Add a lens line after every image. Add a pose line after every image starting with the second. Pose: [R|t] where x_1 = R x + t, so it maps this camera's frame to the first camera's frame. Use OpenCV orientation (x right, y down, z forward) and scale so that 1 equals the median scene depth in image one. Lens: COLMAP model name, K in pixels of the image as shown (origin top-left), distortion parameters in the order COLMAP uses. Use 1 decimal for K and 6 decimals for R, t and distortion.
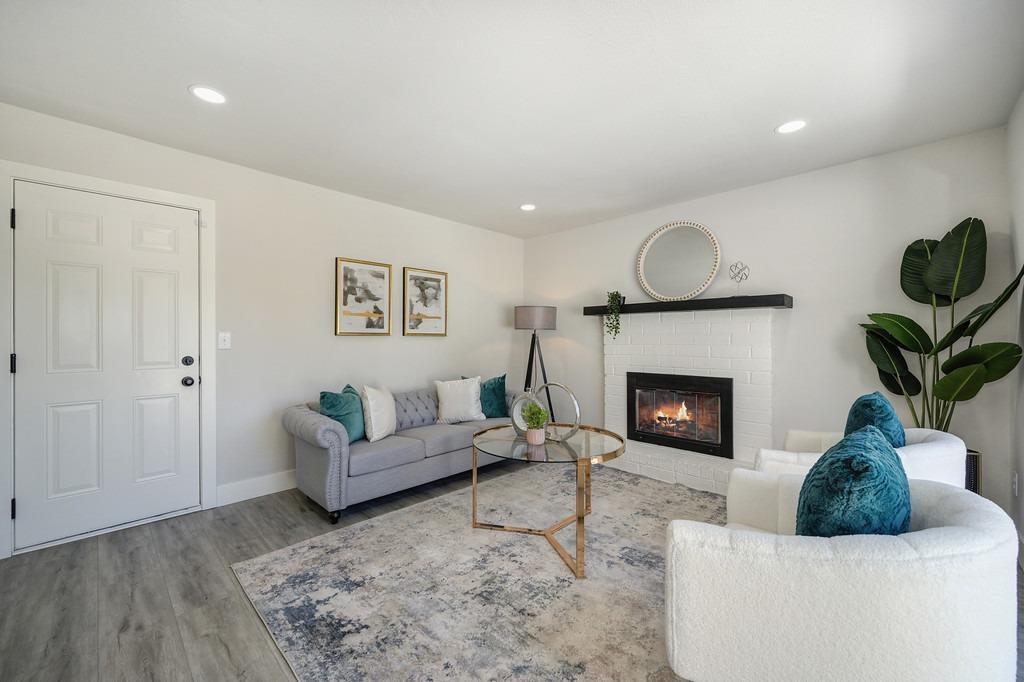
lens RADIAL K [[413.5, 0, 508.9], [0, 413.5, 336.3], [0, 0, 1]] dist [-0.011528, -0.000066]
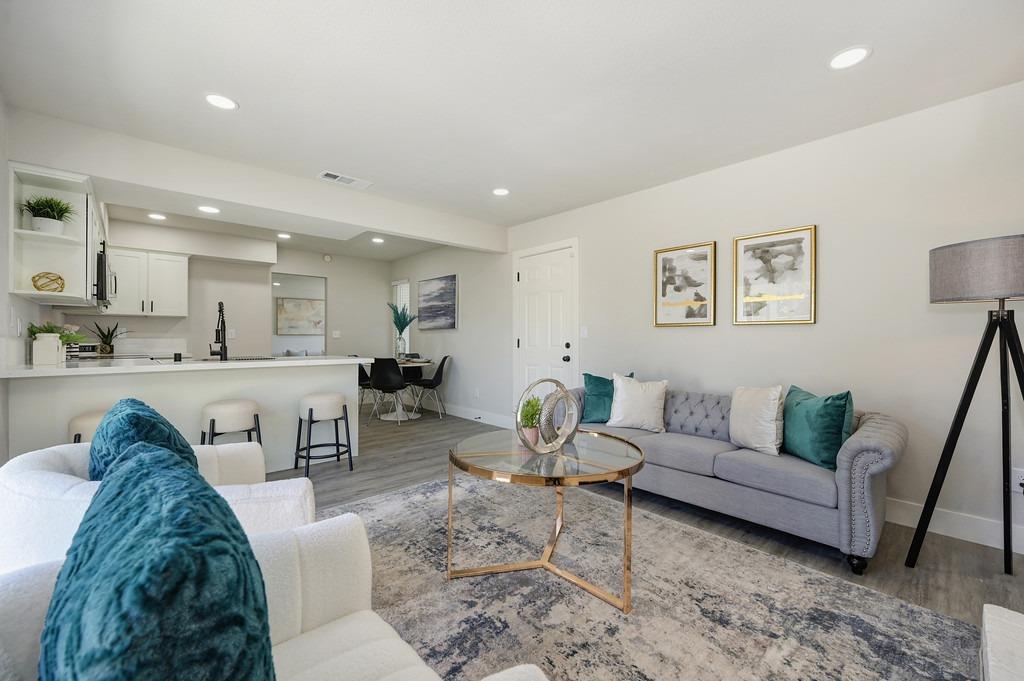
lens RADIAL K [[413.5, 0, 507.2], [0, 413.5, 341.2], [0, 0, 1]] dist [-0.011528, -0.000066]
pose [[-0.068042, 0.012217, -0.997608, 0.614554], [0.008959, 0.999892, 0.011634, 0.018031], [0.997642, -0.008146, -0.068144, 0.670560]]
